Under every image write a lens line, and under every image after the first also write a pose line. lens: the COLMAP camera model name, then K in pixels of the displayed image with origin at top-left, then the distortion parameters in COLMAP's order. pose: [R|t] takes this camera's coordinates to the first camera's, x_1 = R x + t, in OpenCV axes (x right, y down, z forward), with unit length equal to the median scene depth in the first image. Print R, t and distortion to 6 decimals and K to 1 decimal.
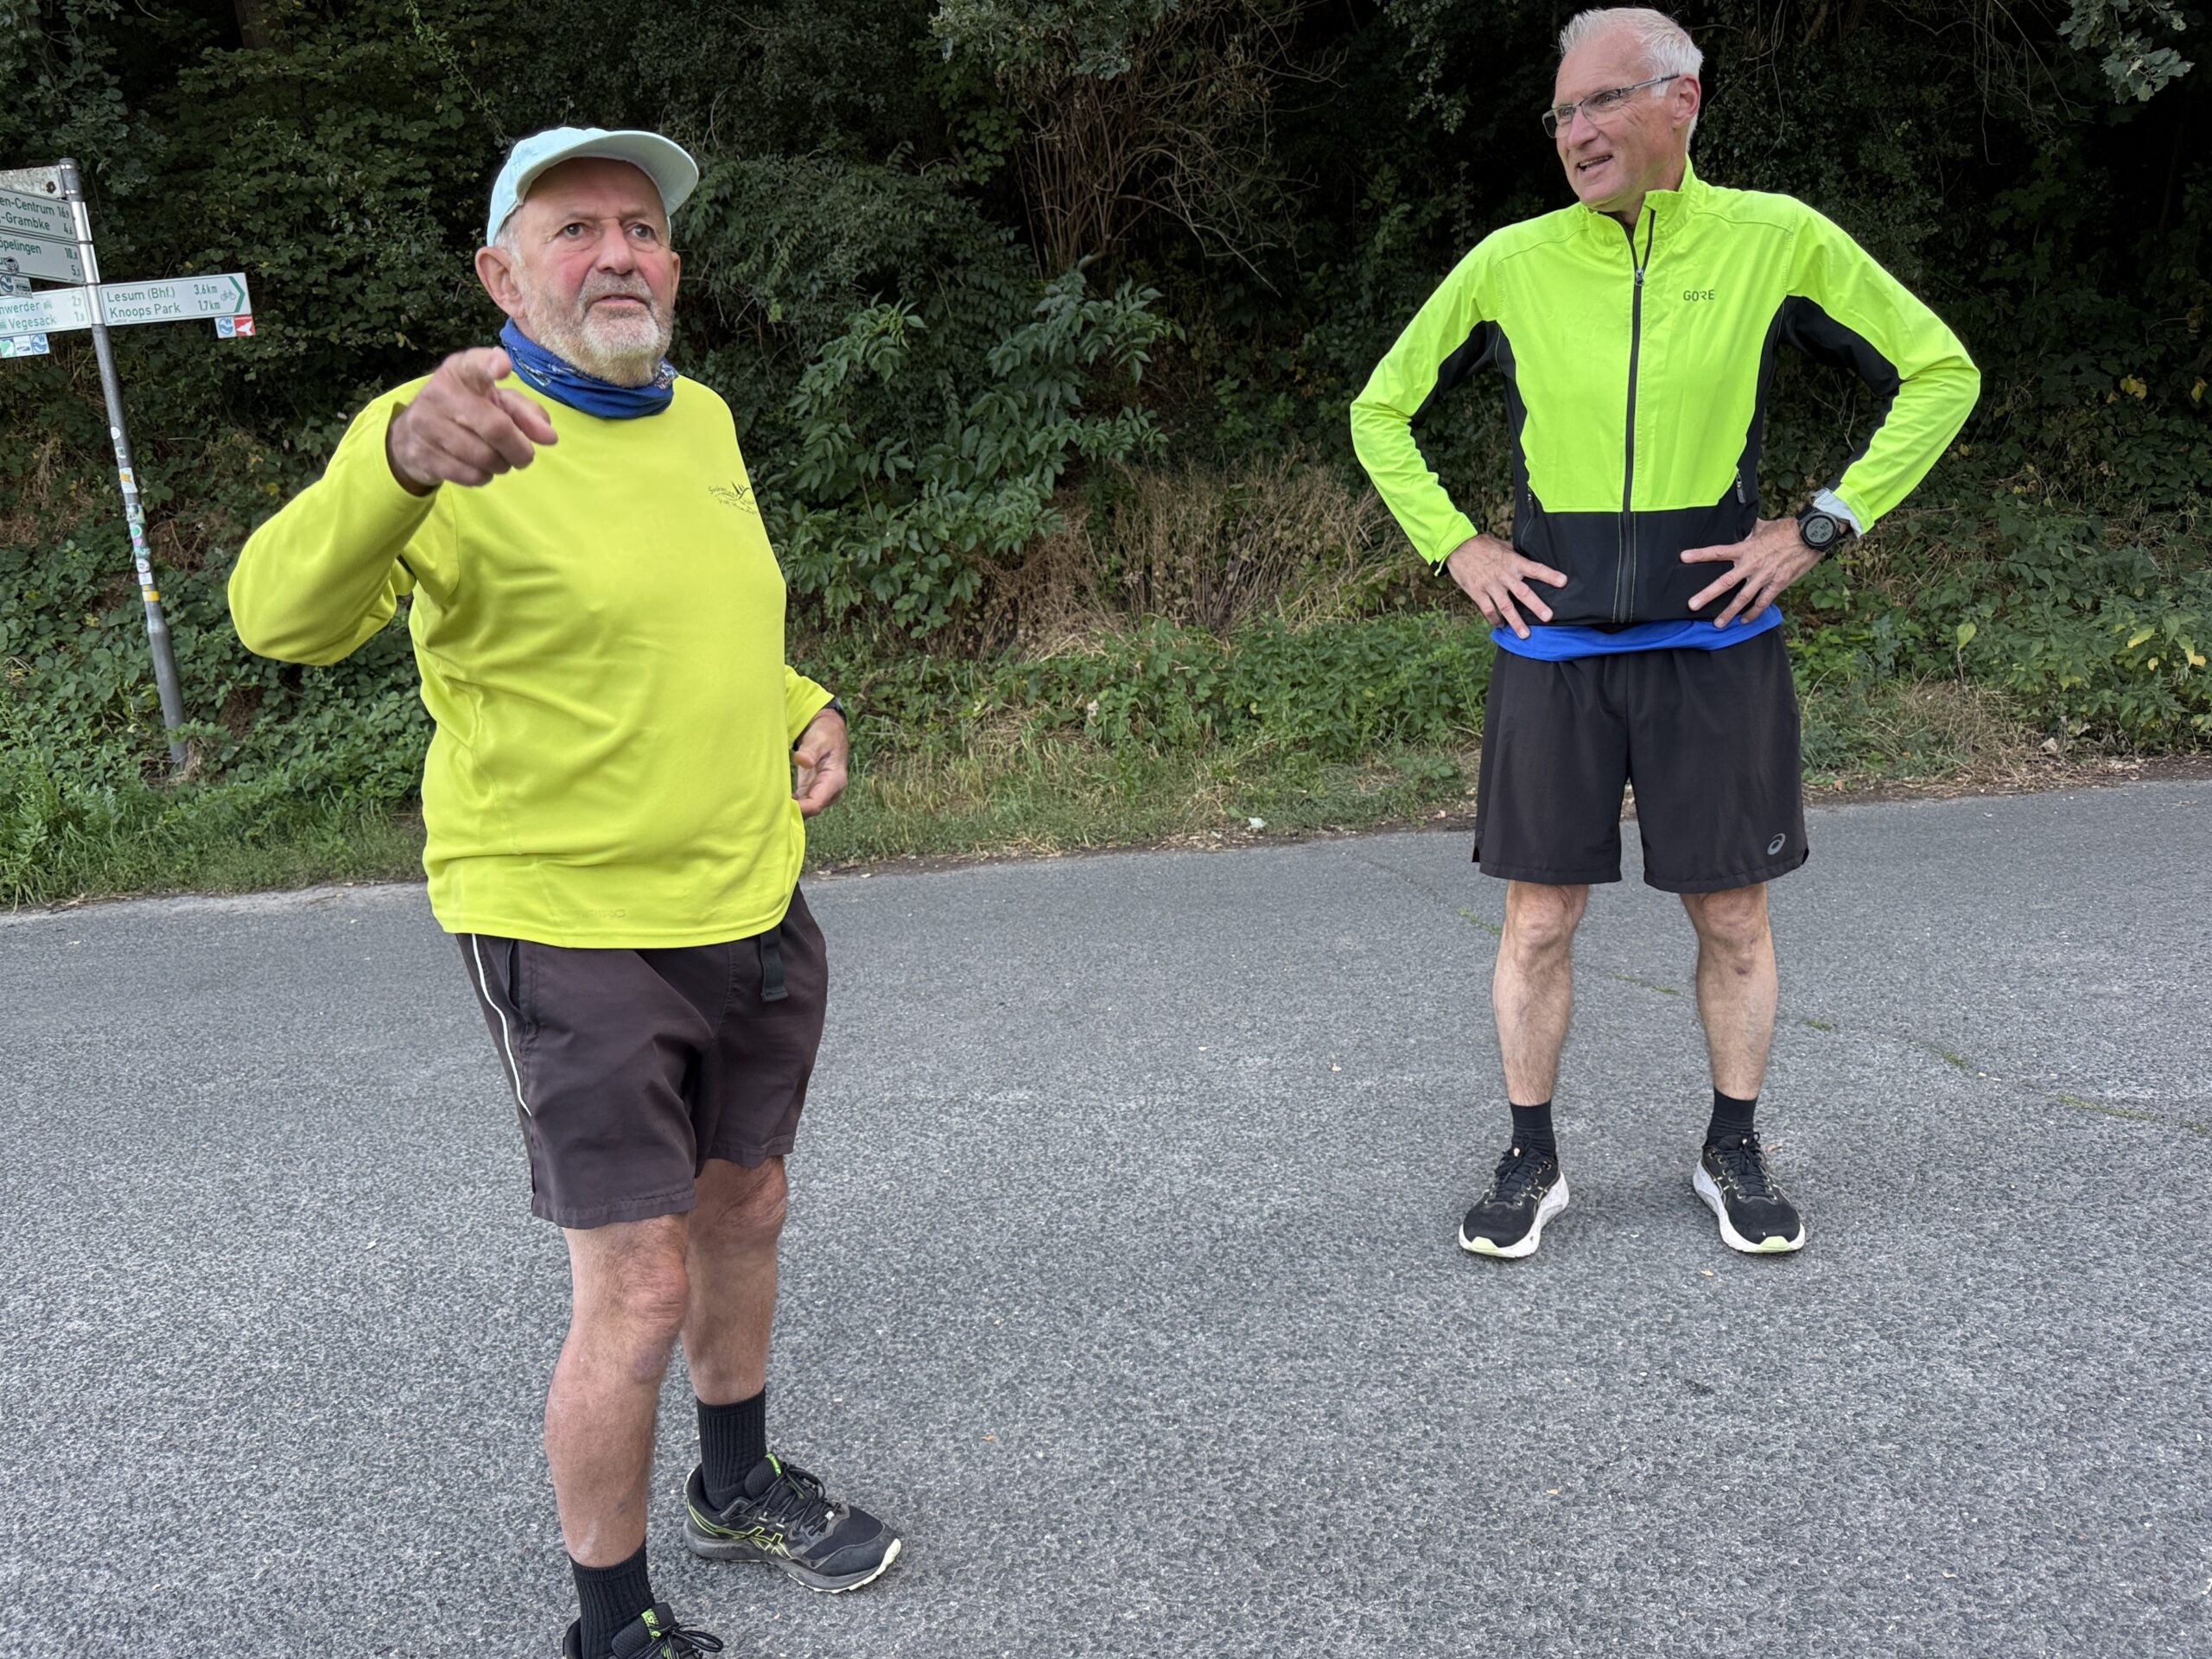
lens RADIAL K [[1533.8, 0, 1103.6], [0, 1533.8, 890.8], [0, 0, 1]] dist [-0.000115, 0.207396]
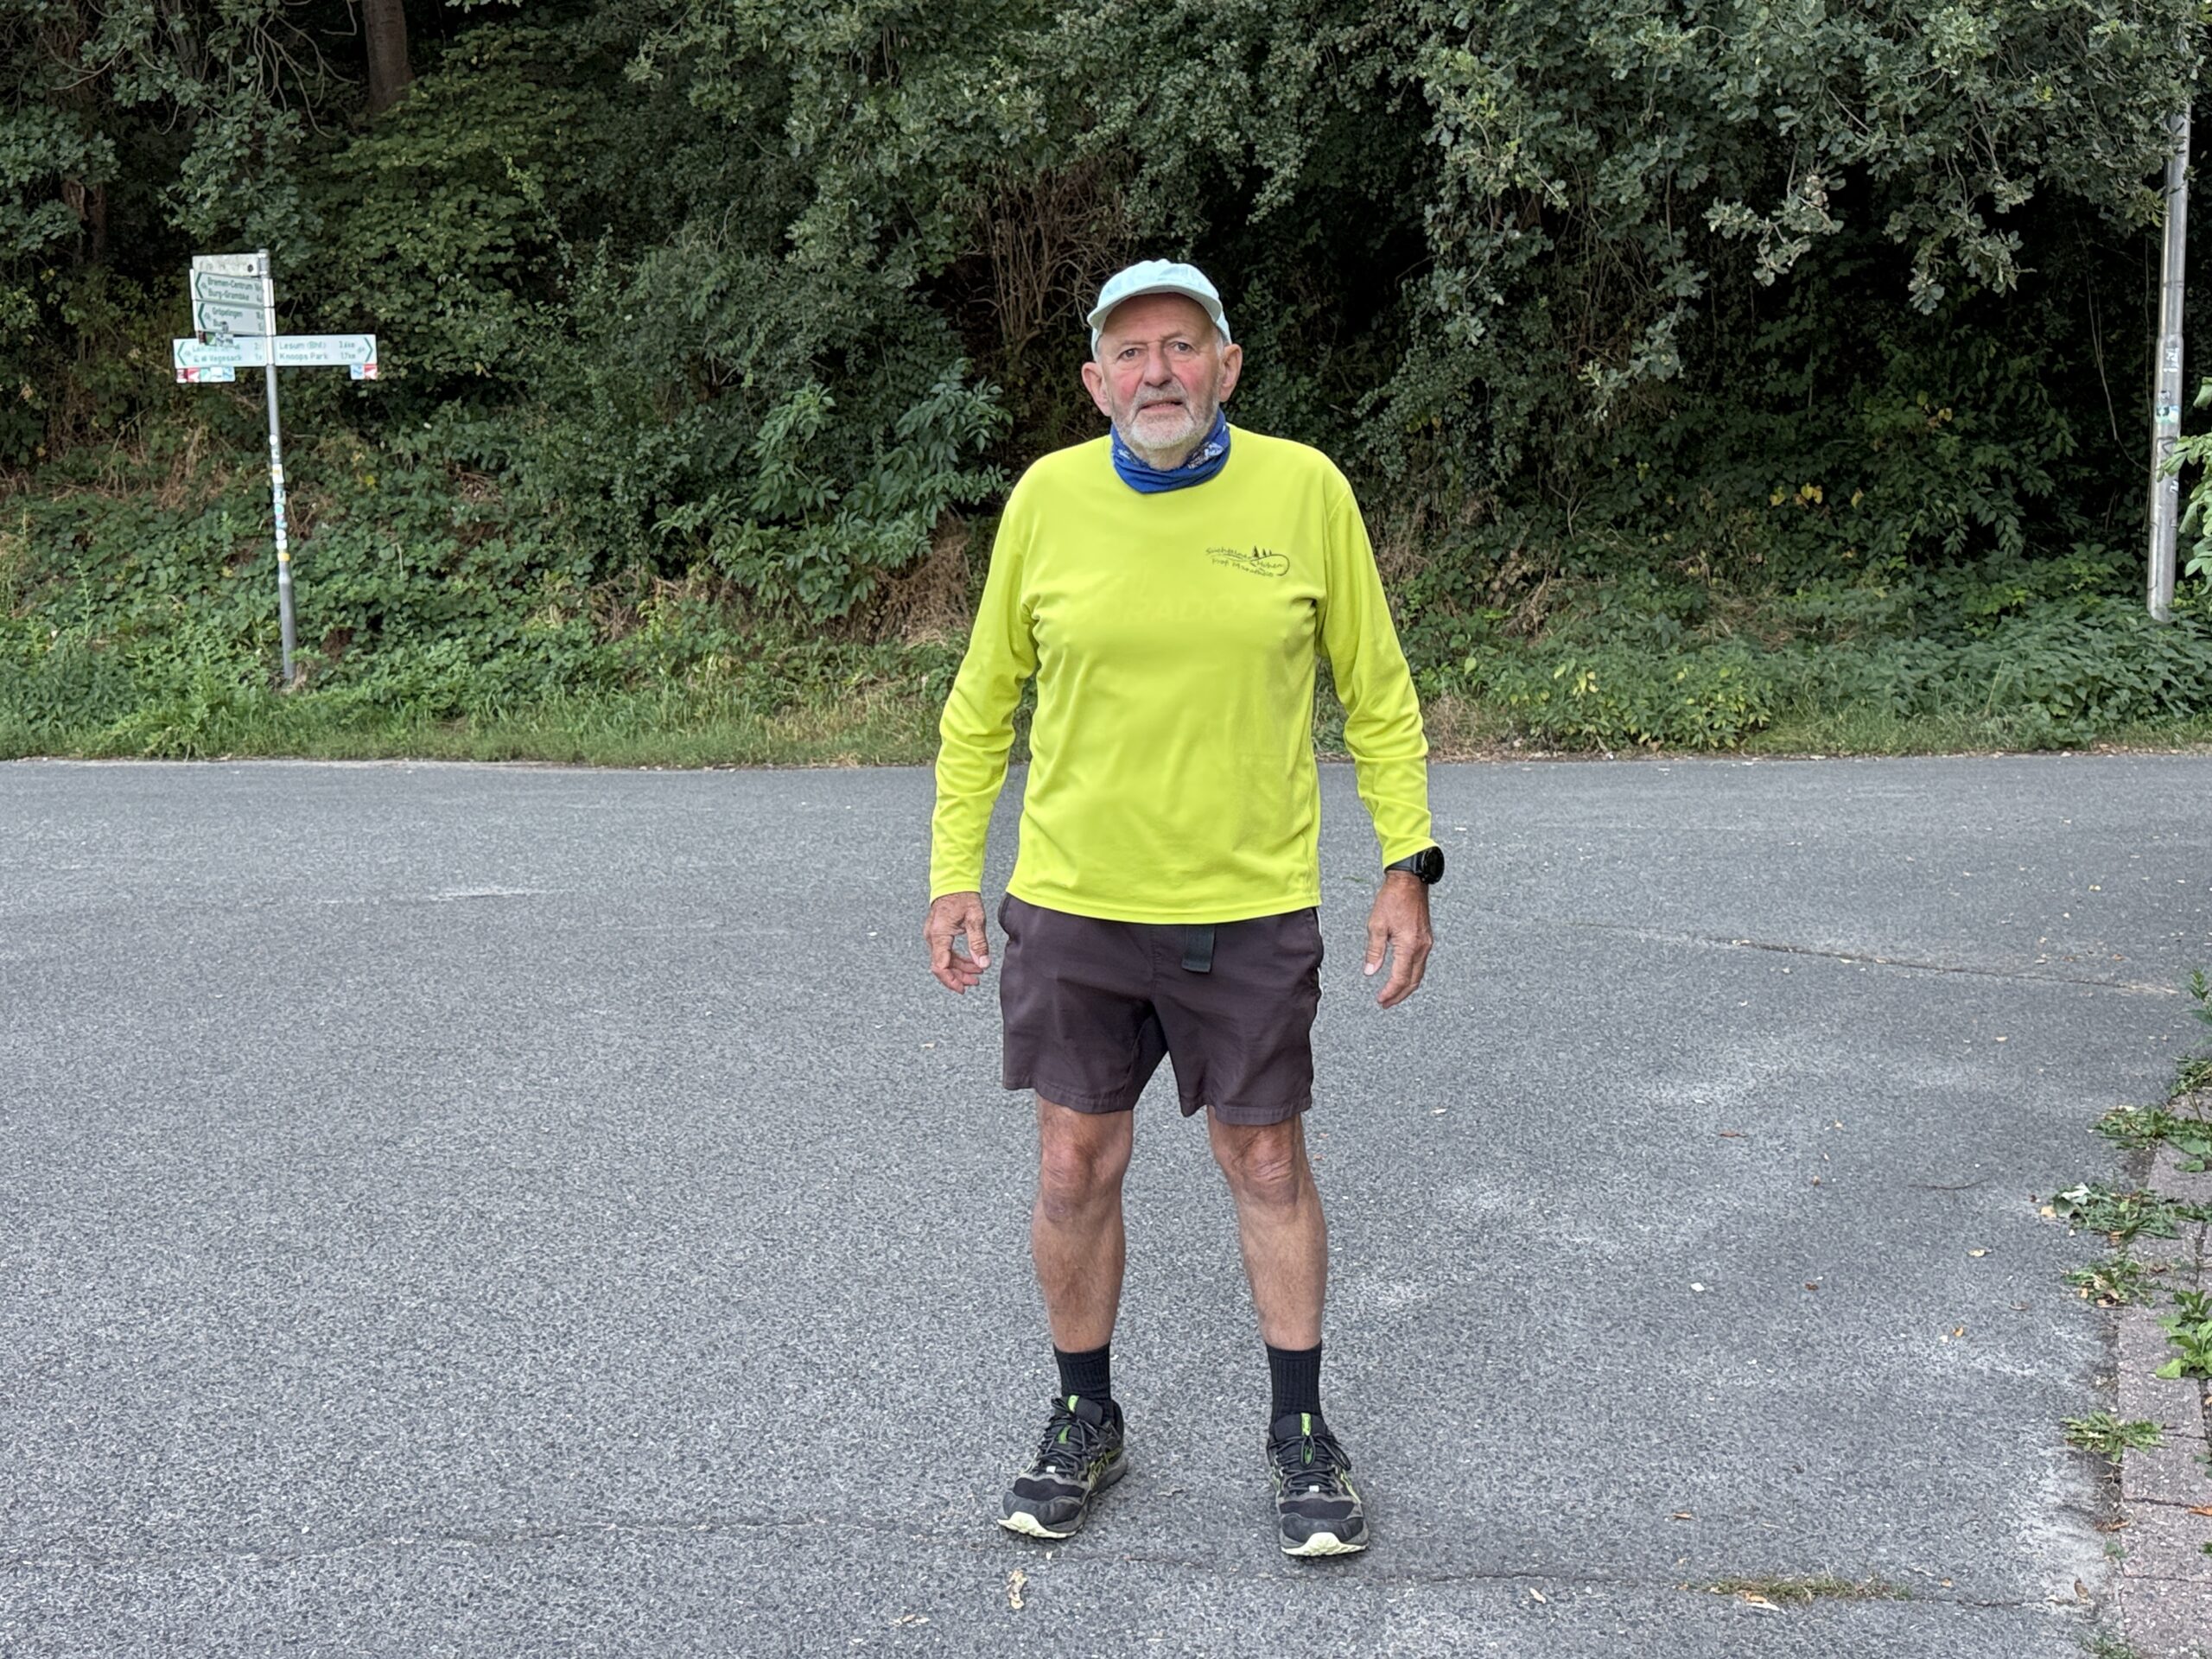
lens RADIAL K [[2338.6, 0, 1107.8], [0, 2338.6, 911.6], [0, 0, 1]] dist [-0.066881, 2.372354]
pose [[0.986548, 0.079774, -0.142686, 0.424067], [-0.089822, 0.993808, -0.065410, 0.190983], [0.136585, 0.077347, 0.987604, -0.943811]]
